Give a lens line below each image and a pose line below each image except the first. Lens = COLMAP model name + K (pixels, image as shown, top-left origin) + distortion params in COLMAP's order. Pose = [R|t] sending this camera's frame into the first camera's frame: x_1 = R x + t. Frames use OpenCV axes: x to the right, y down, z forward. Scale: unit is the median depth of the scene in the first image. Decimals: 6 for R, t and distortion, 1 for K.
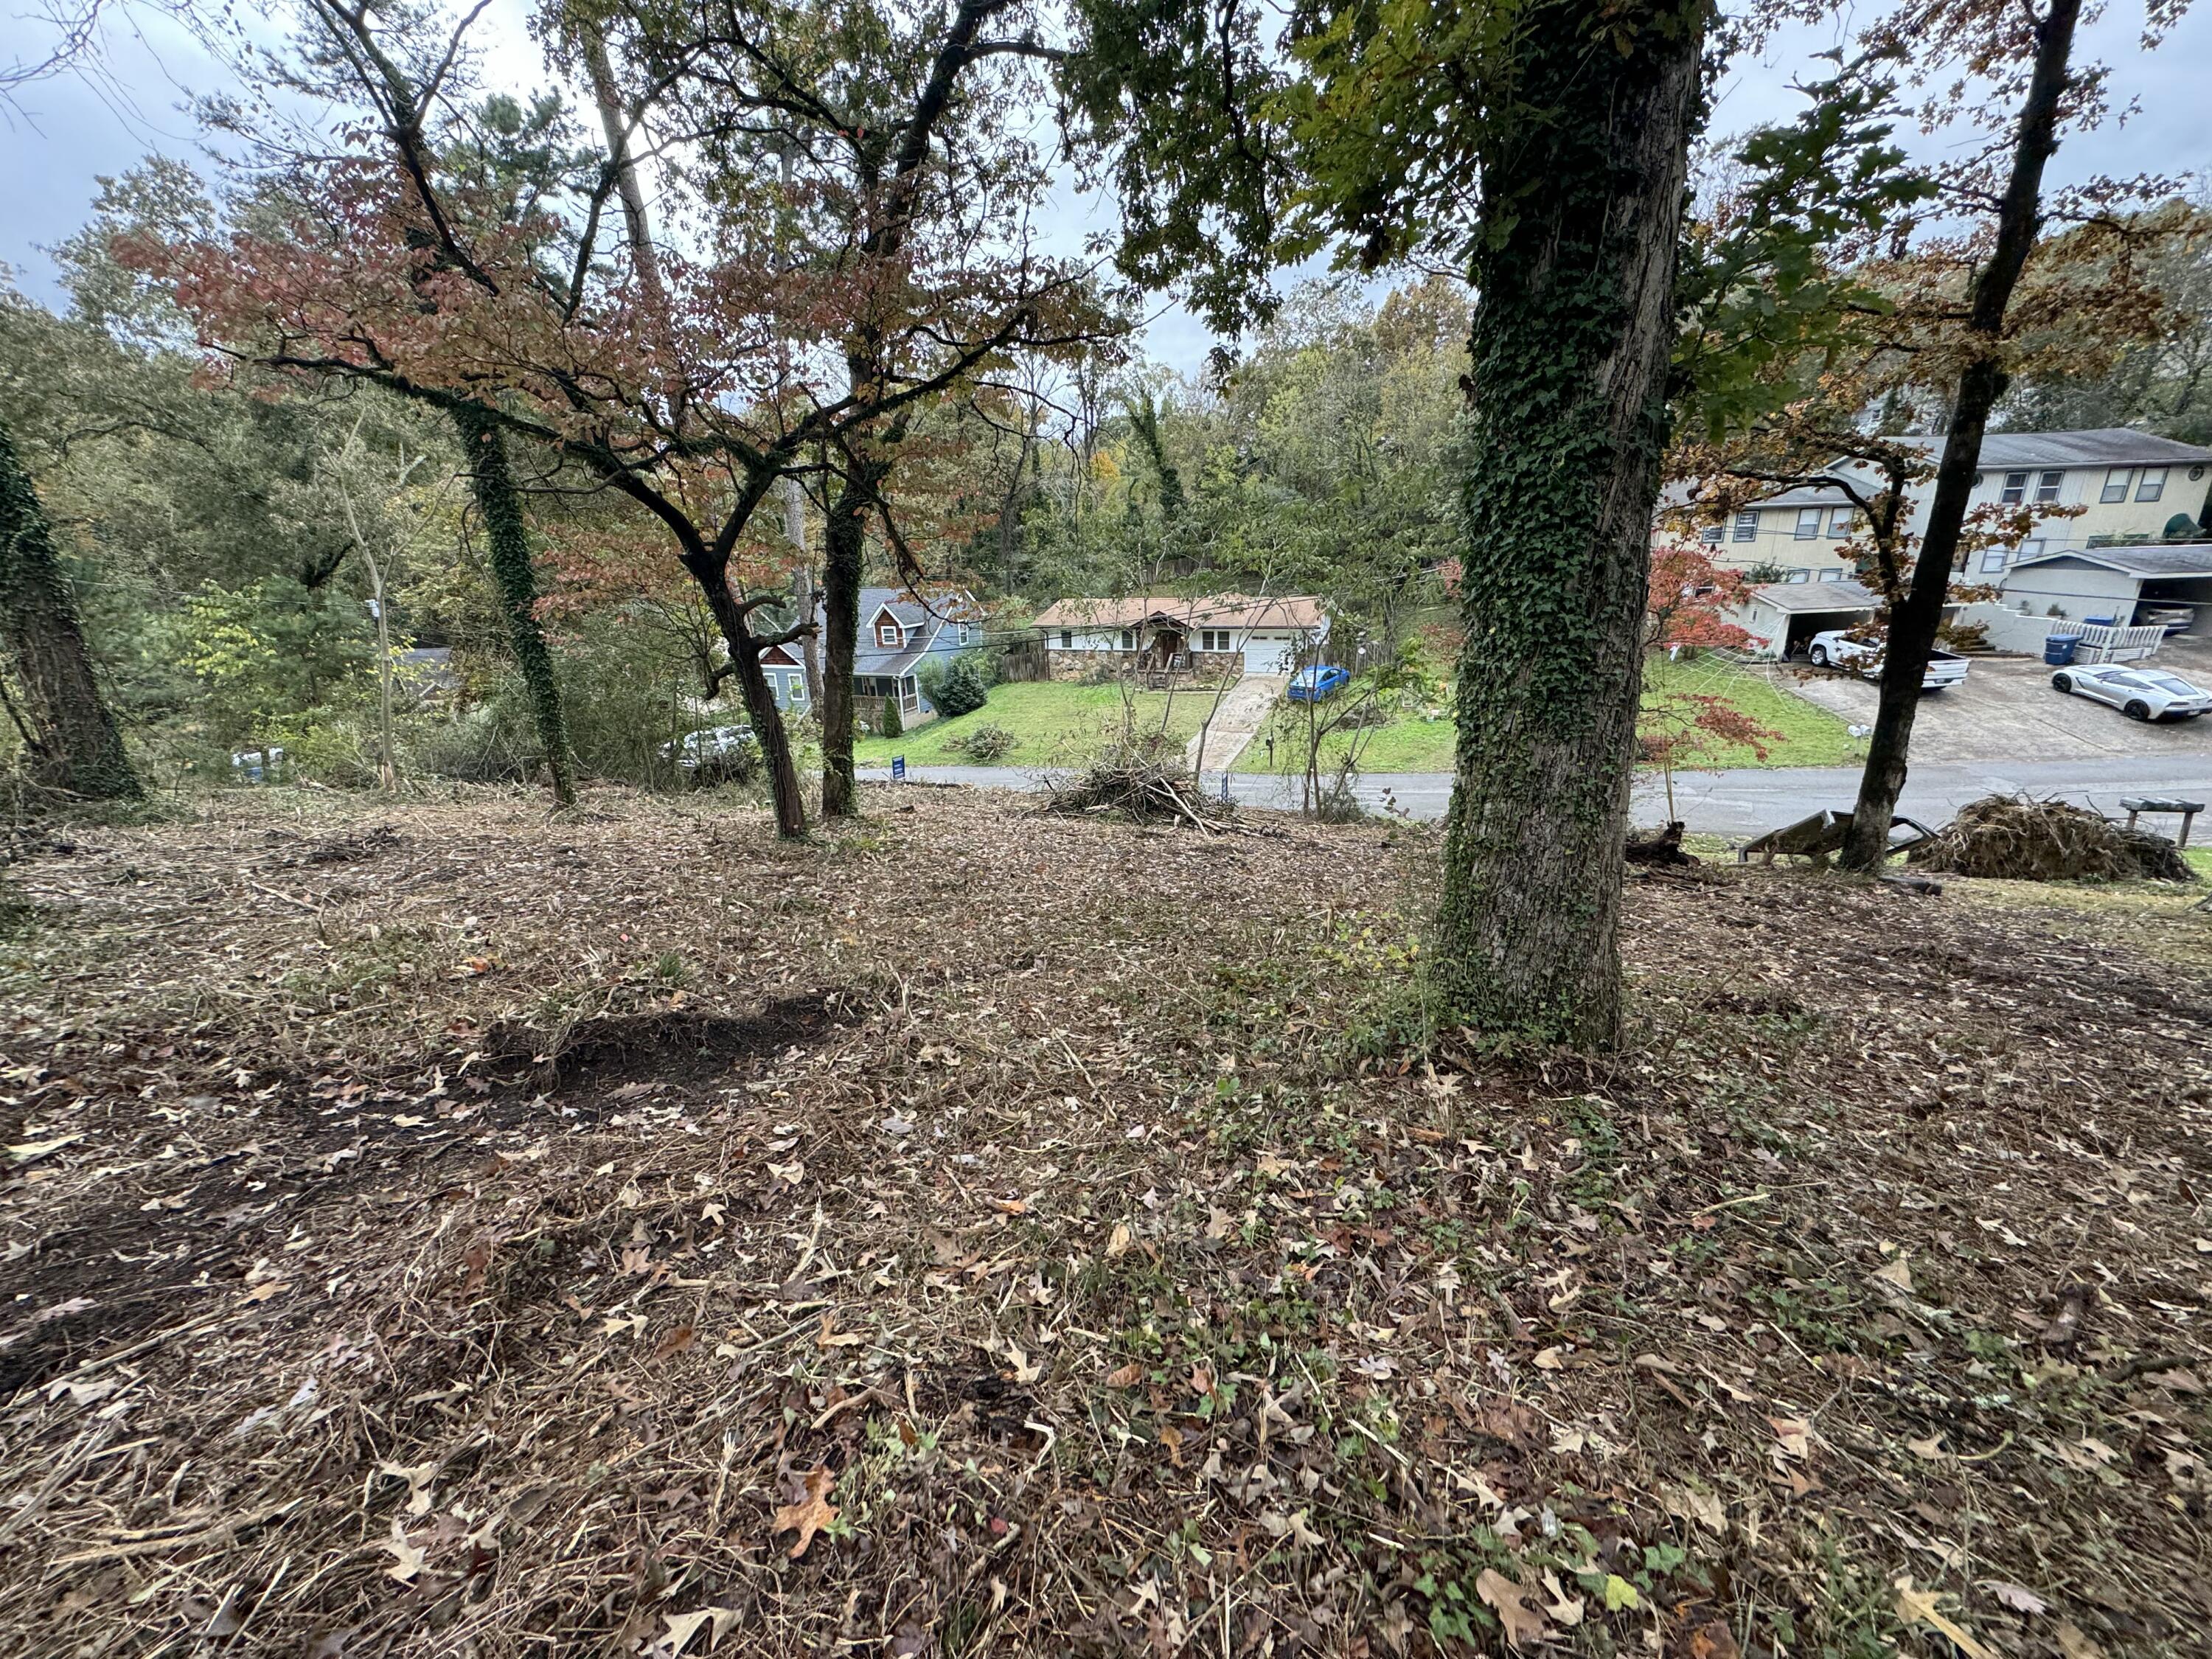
lens RADIAL K [[886.1, 0, 1099.6], [0, 886.1, 828.8], [0, 0, 1]] dist [-0.001624, -0.000281]
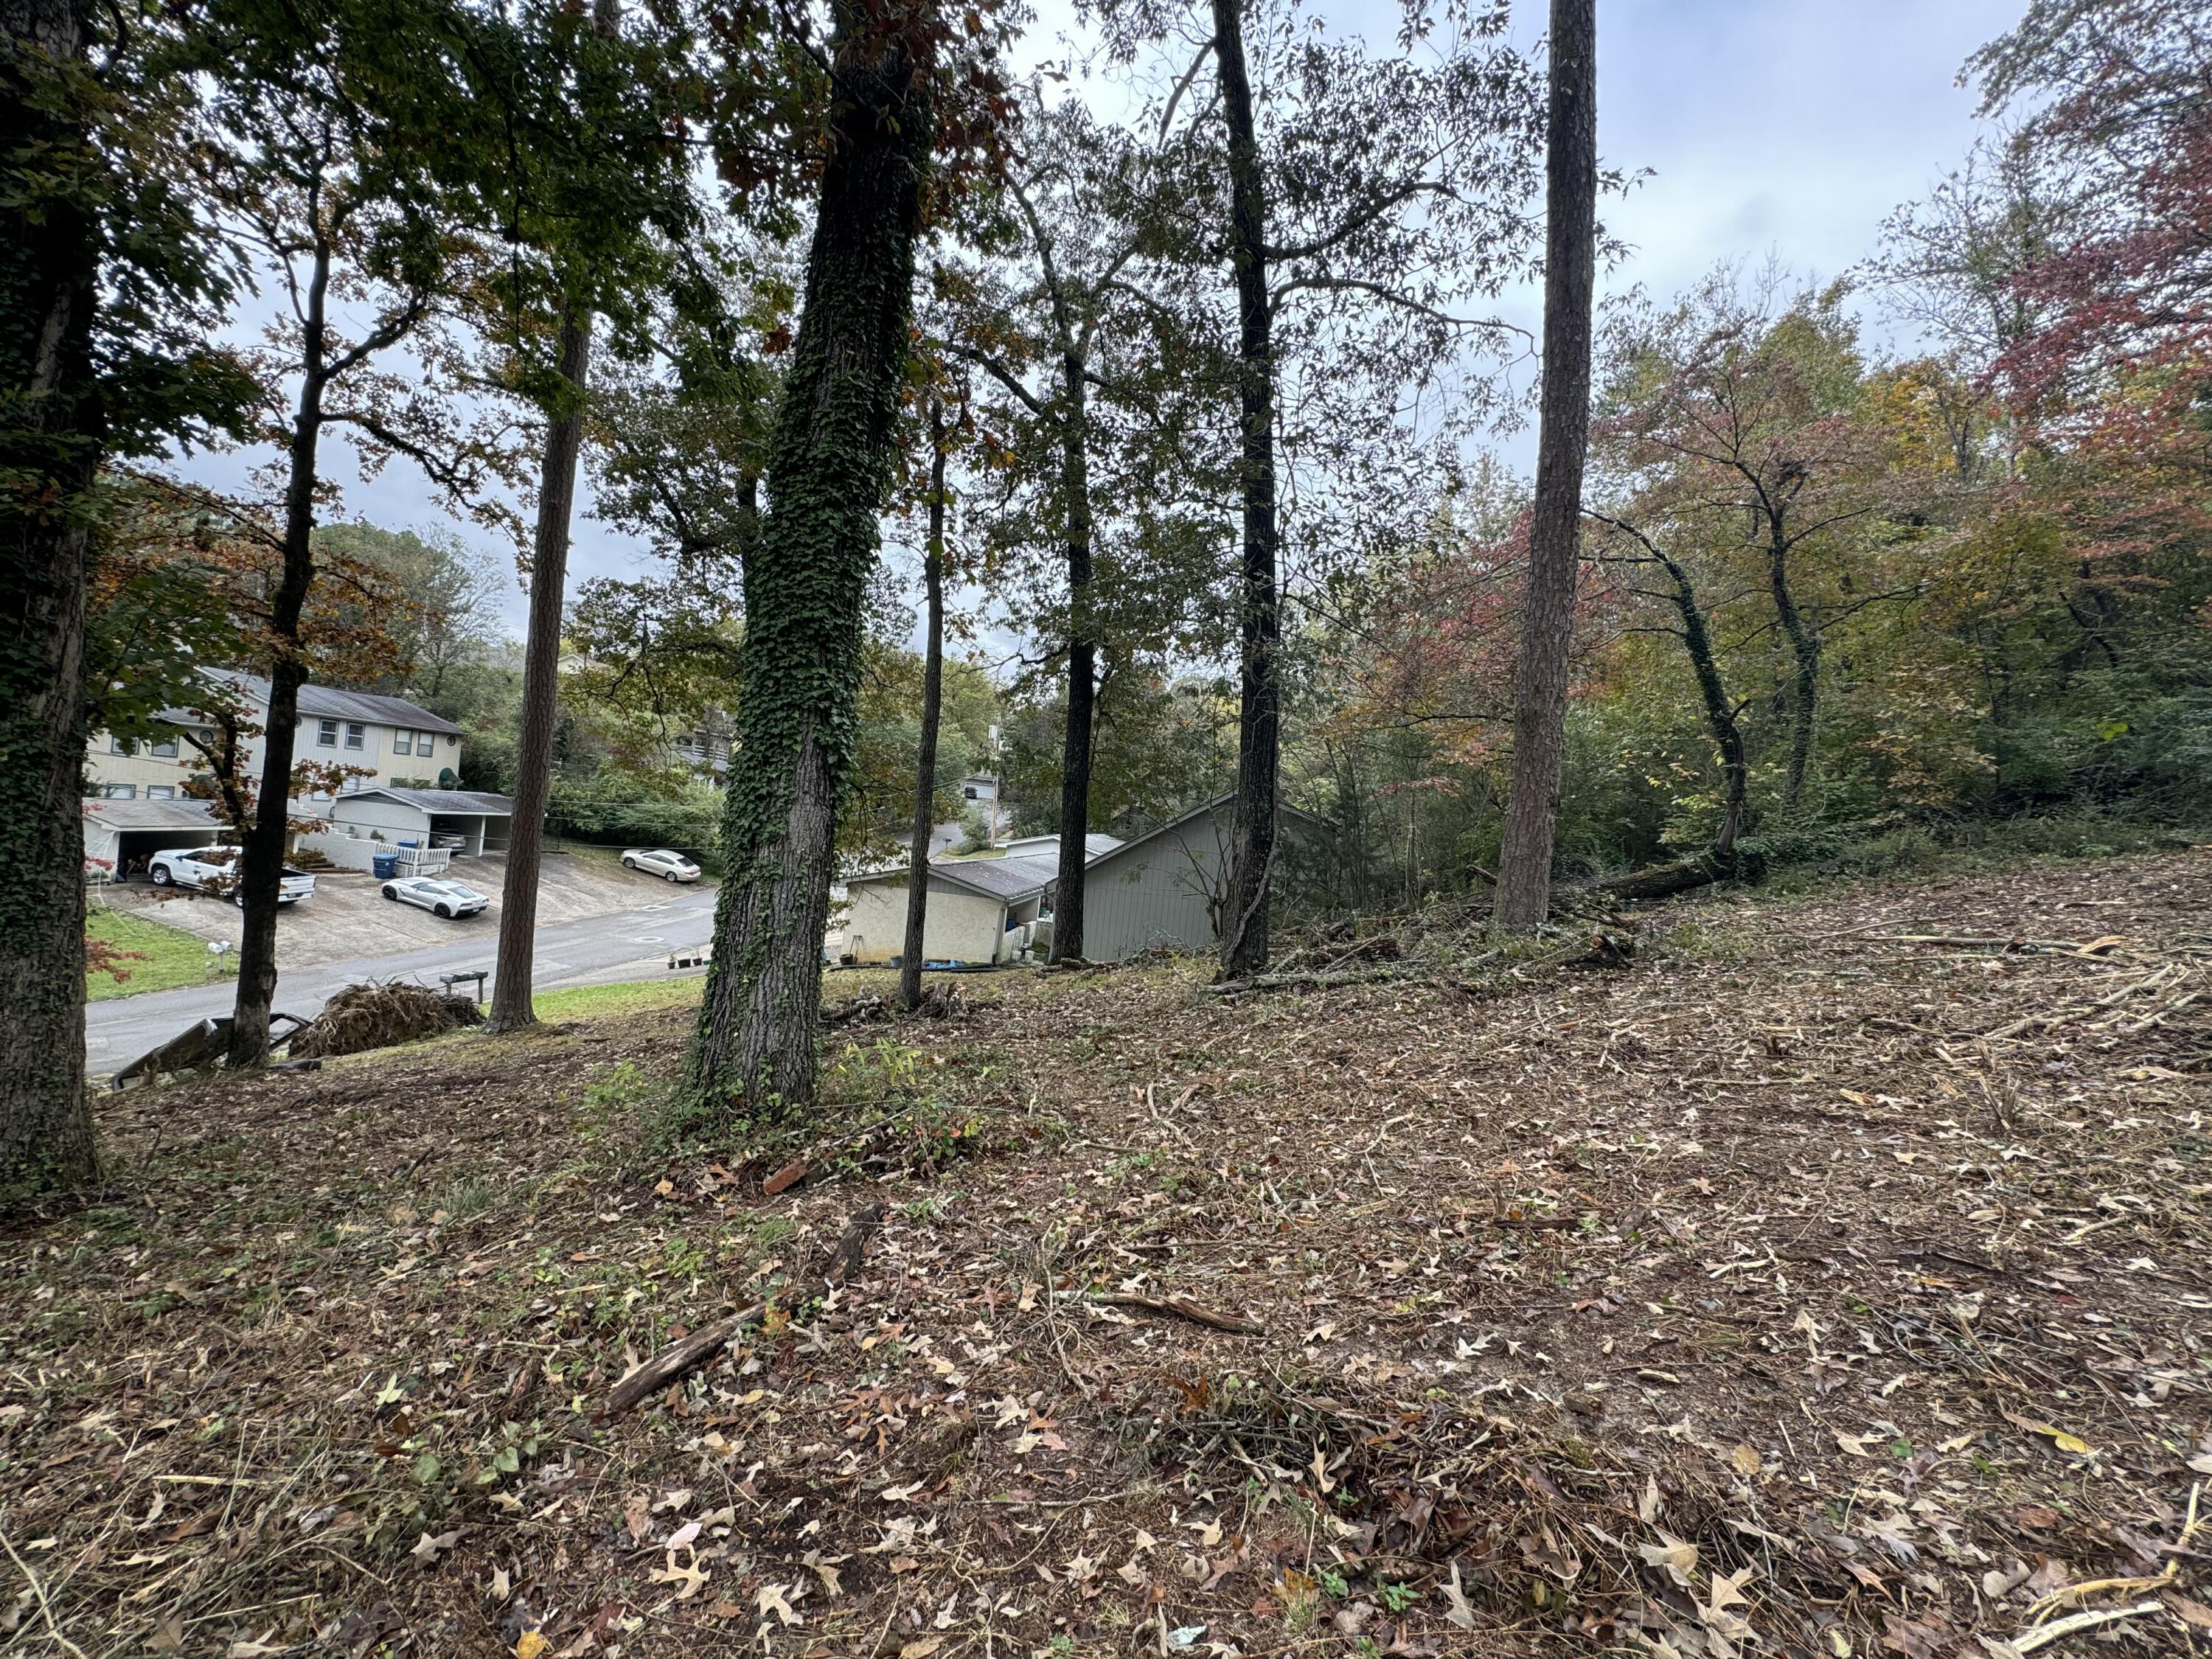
lens RADIAL K [[885.7, 0, 1103.4], [0, 885.7, 826.6], [0, 0, 1]] dist [-0.001898, 0.001198]
pose [[0.075424, 0.035909, 0.996505, -0.109991], [0.205150, 0.977414, -0.050749, 0.017984], [-0.975820, 0.208261, 0.066354, -0.113971]]
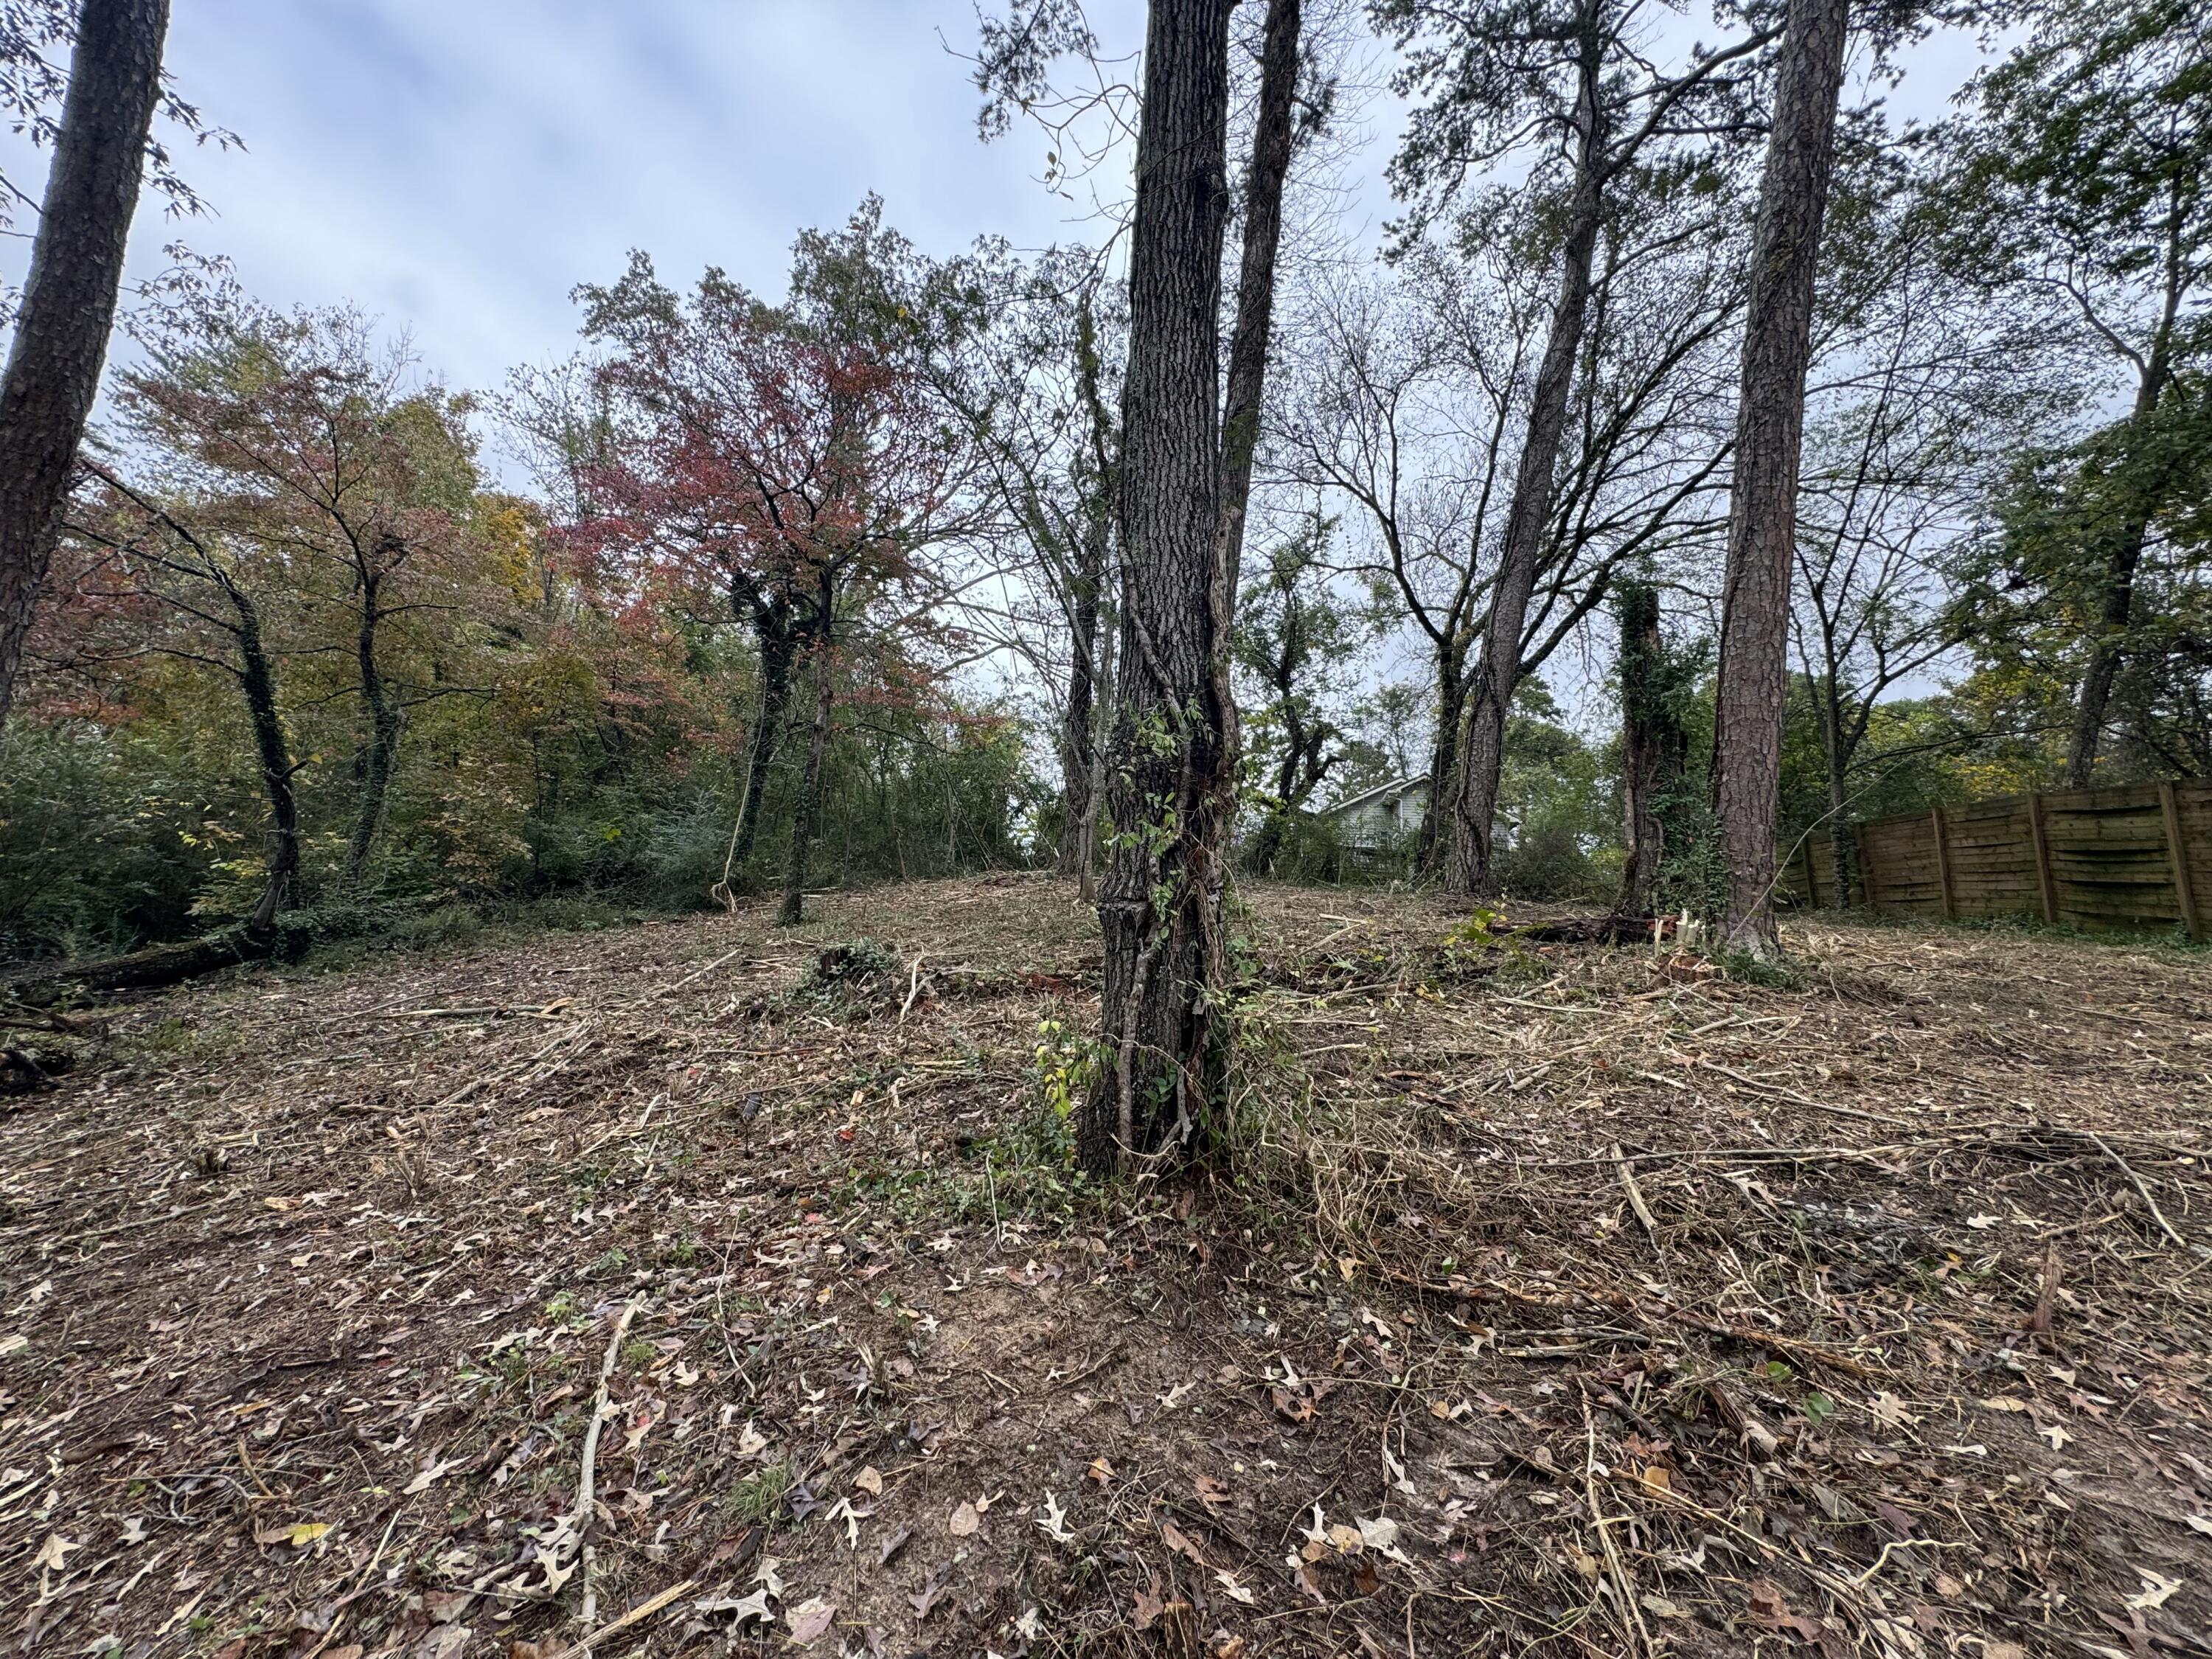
lens RADIAL K [[885.7, 0, 1103.4], [0, 885.7, 826.6], [0, 0, 1]] dist [-0.001898, 0.001198]
pose [[-0.953479, 0.037514, 0.299115, -0.125440], [0.066377, 0.994001, 0.086925, 0.018361], [-0.294060, 0.102736, -0.950250, -0.142560]]
